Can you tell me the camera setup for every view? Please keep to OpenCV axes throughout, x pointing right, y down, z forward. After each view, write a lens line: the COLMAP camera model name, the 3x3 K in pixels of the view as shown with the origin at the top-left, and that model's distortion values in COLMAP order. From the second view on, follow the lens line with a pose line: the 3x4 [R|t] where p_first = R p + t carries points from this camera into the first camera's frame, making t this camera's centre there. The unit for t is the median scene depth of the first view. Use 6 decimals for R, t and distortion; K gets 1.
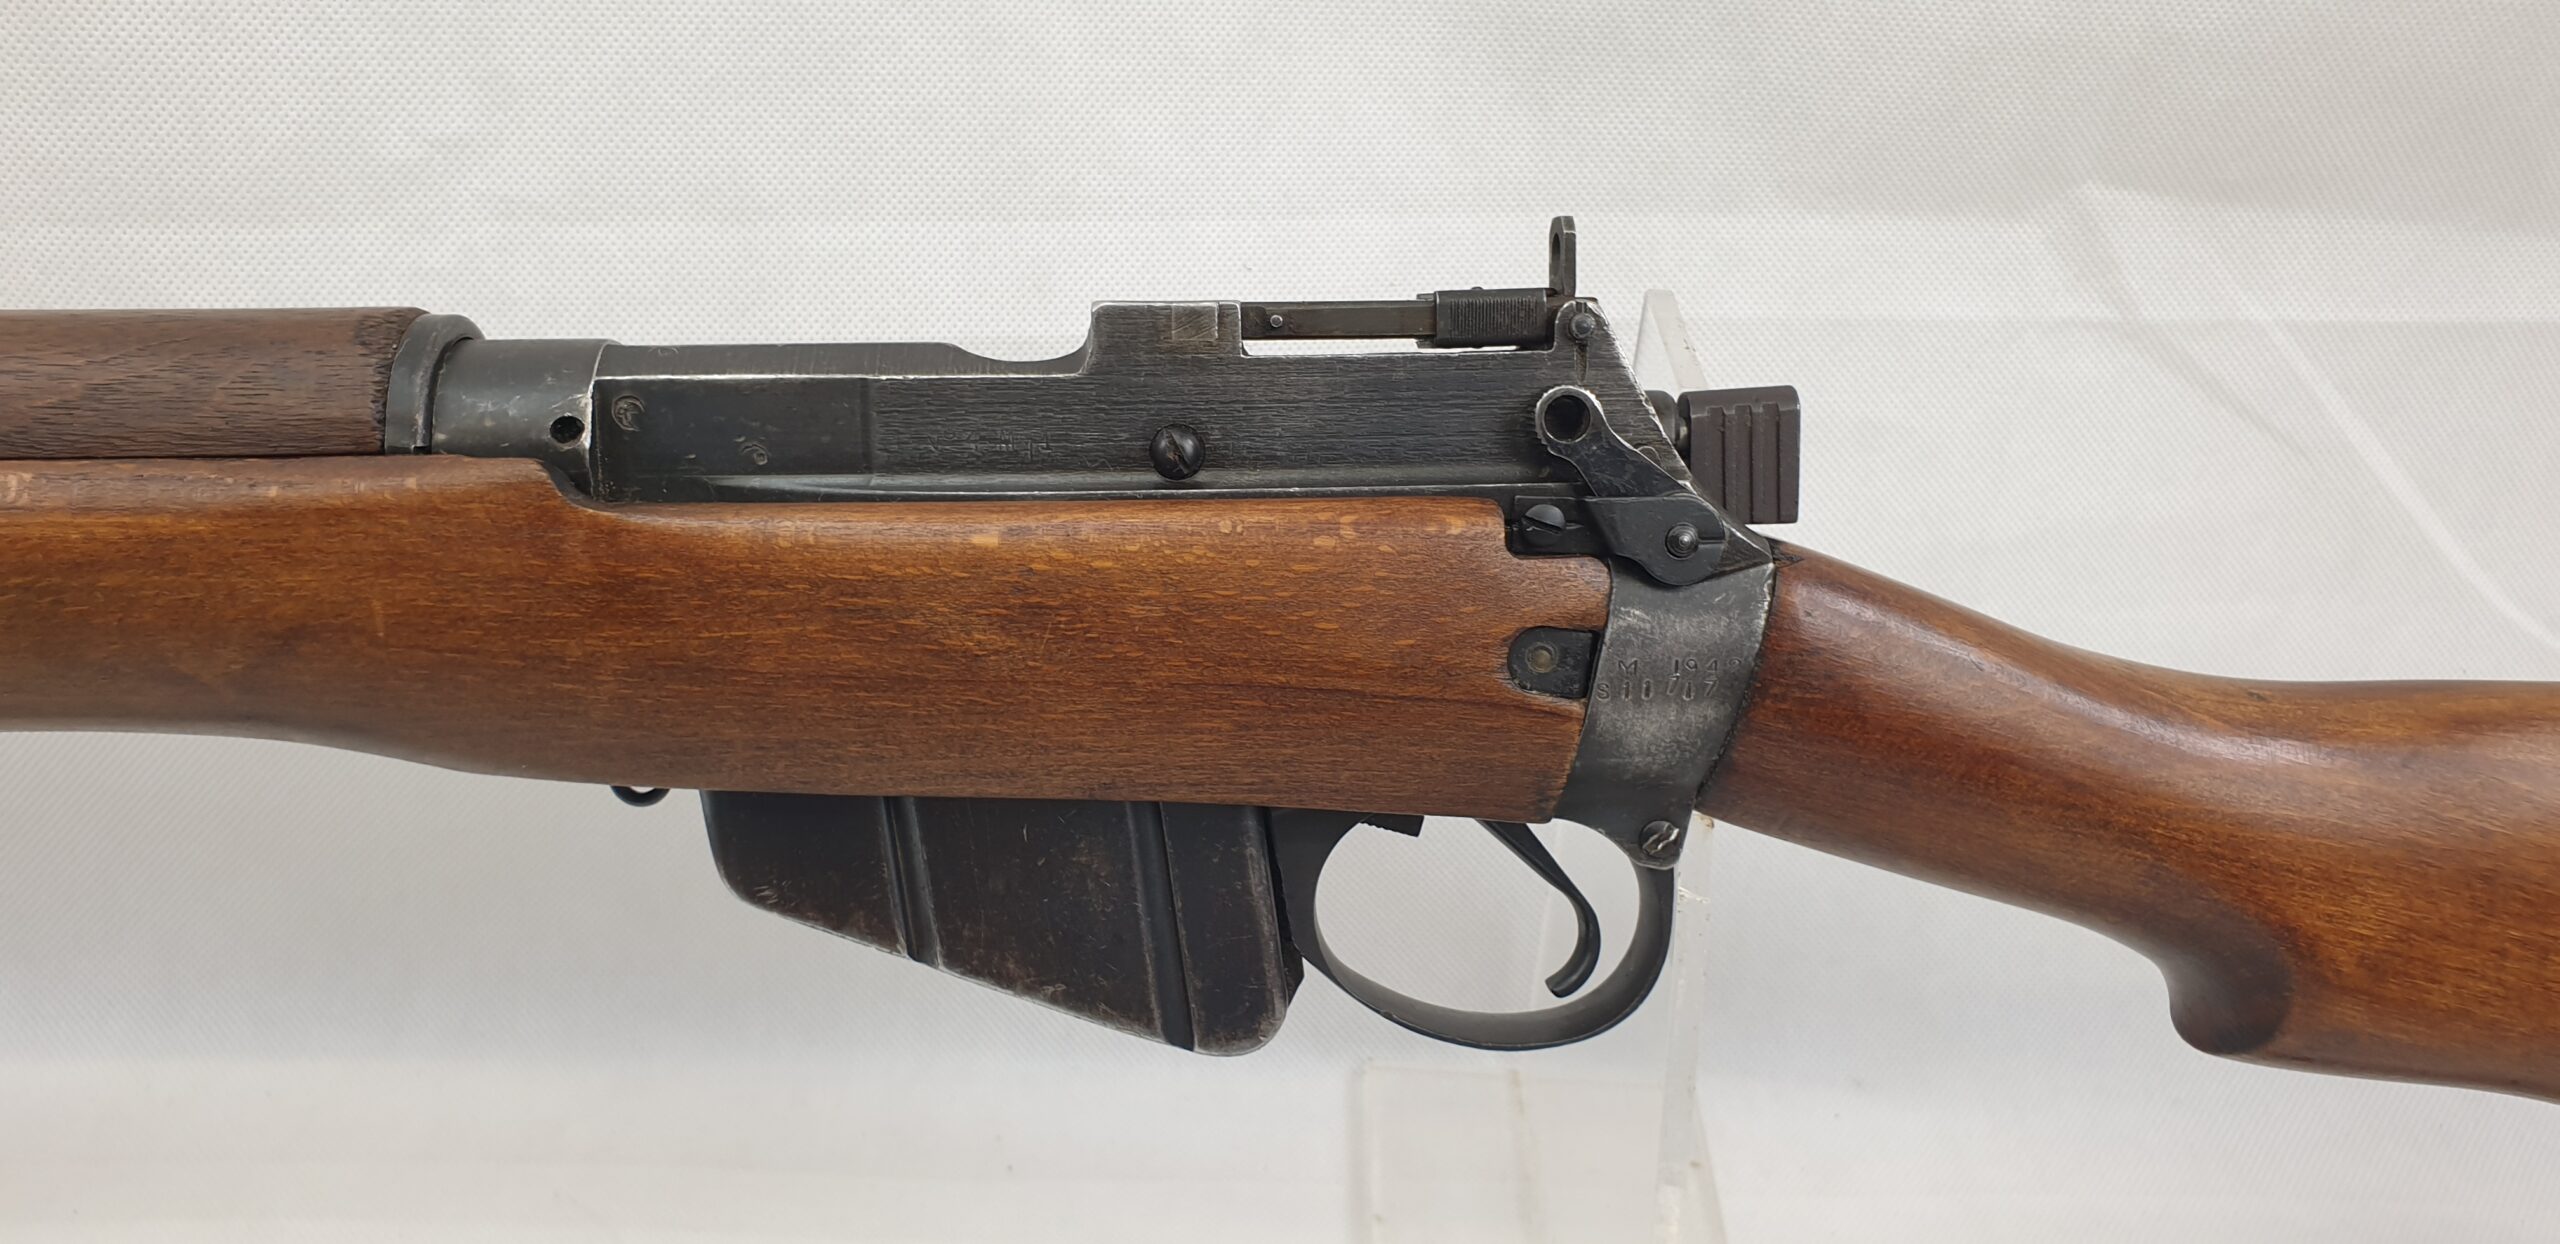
lens RADIAL K [[2008.0, 0, 1245.6], [0, 2008.0, 608.7], [0, 0, 1]] dist [0.002552, -0.008527]
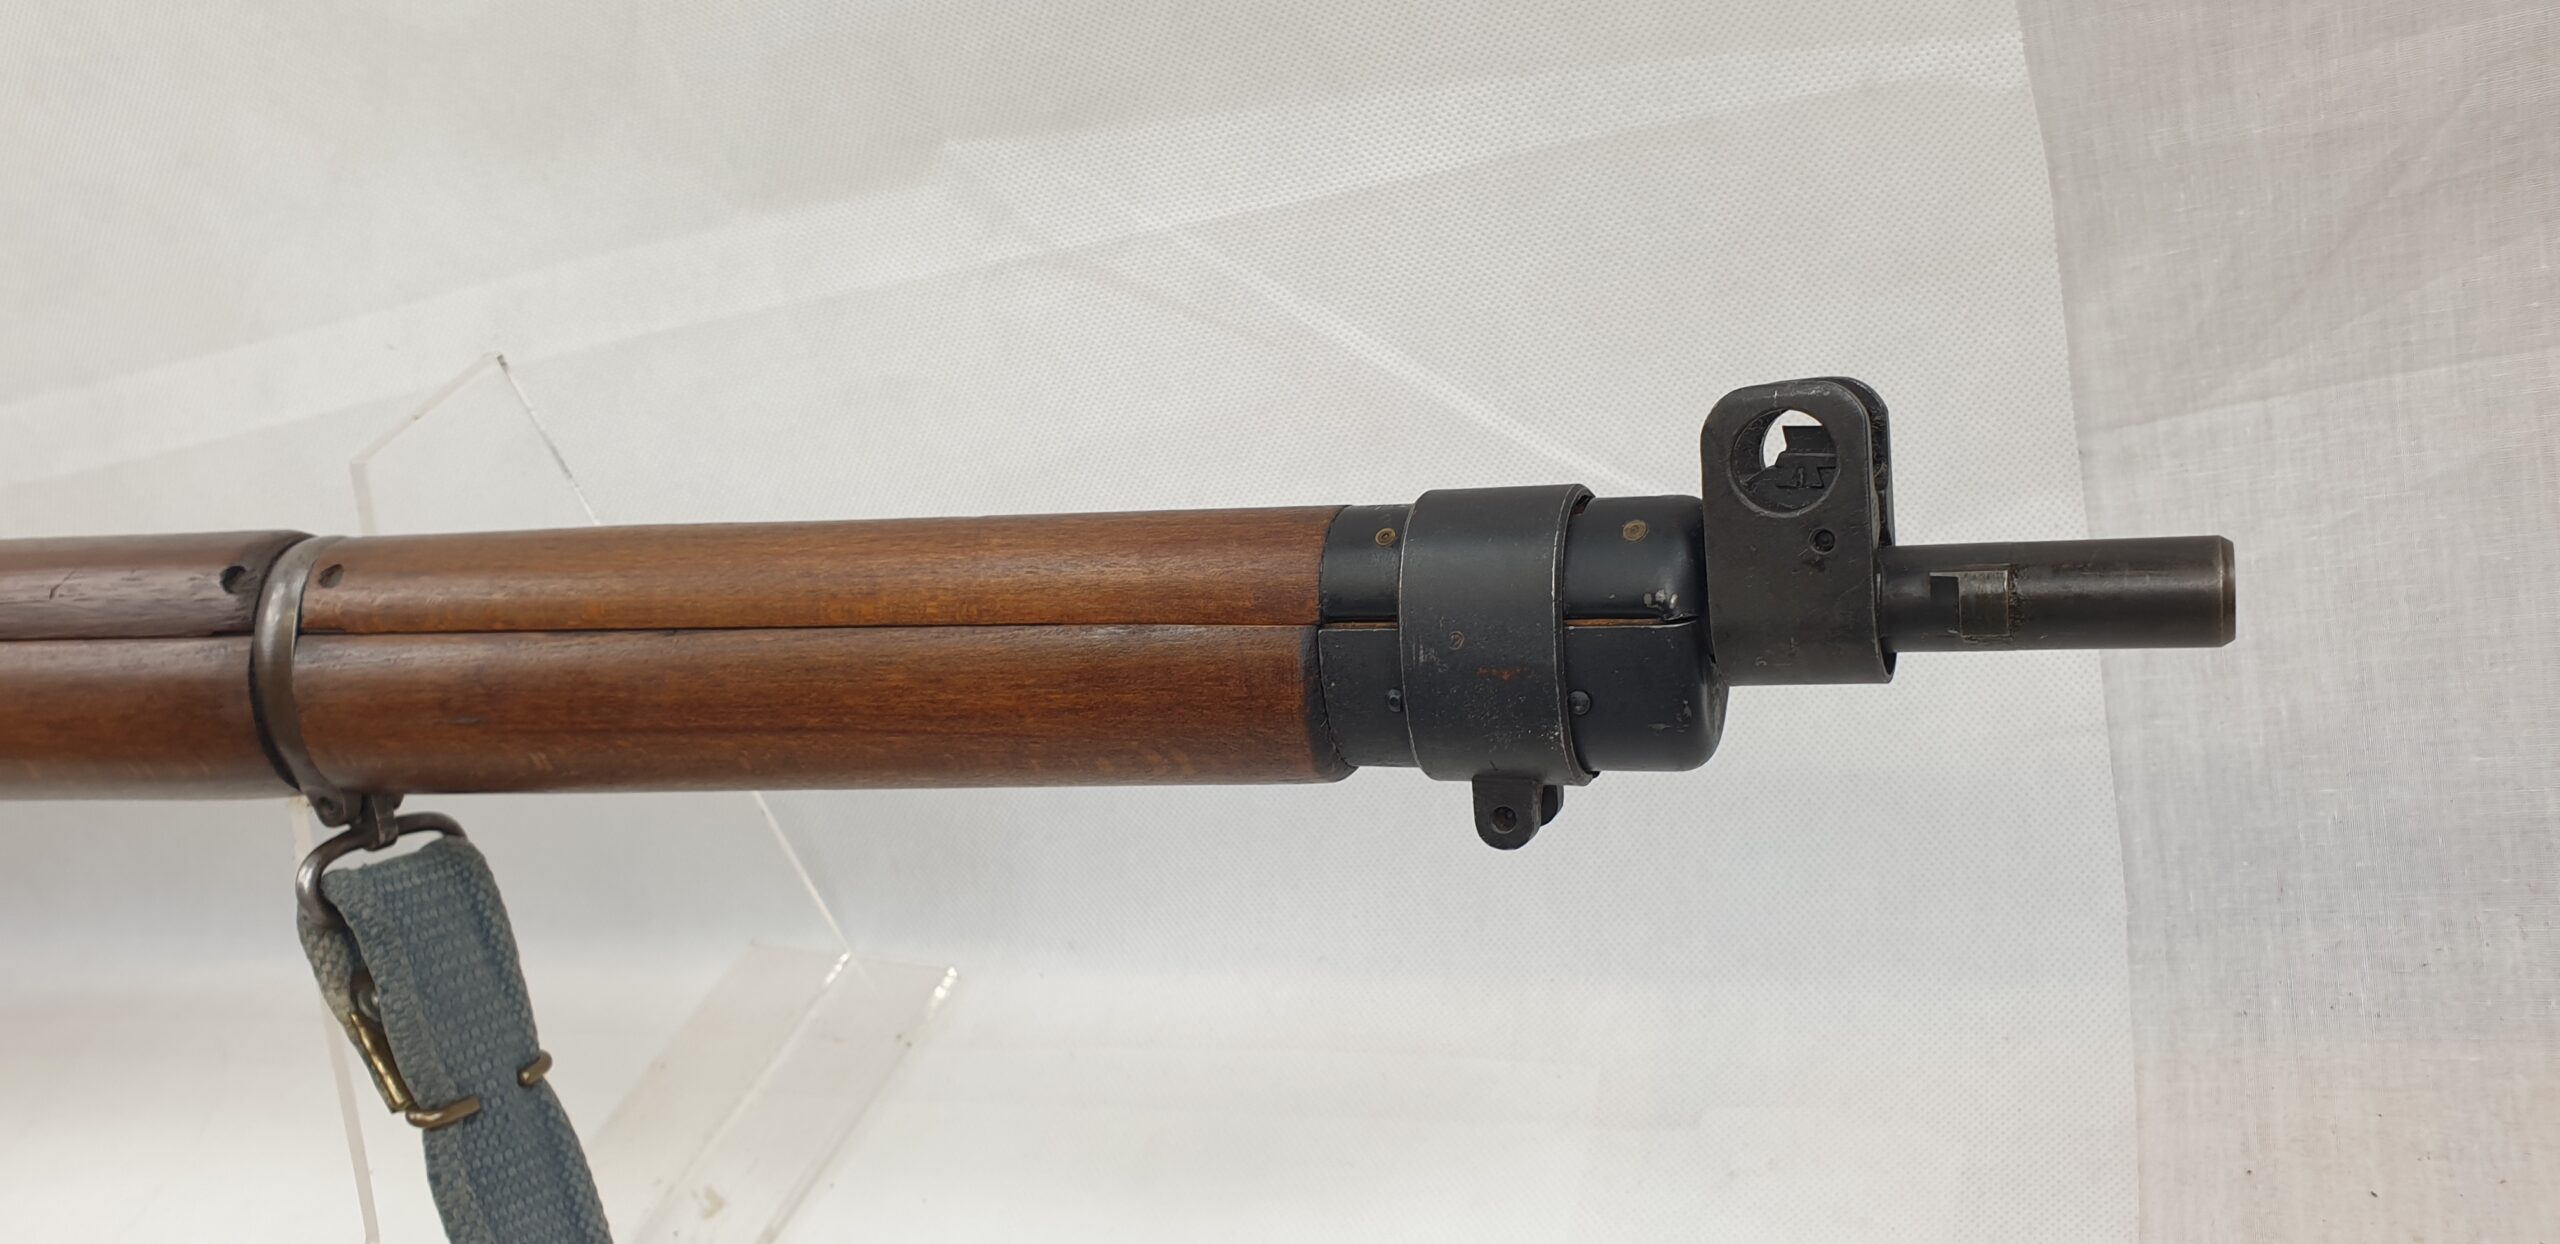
lens RADIAL K [[1977.5, 0, 1276.9], [0, 1977.5, 674.7], [0, 0, 1]] dist [0.003356, -0.000676]
pose [[0.881901, -0.080076, -0.464584, 1.528227], [0.134181, 0.987345, 0.084530, 0.006028], [0.451936, -0.136885, 0.881485, 0.157954]]
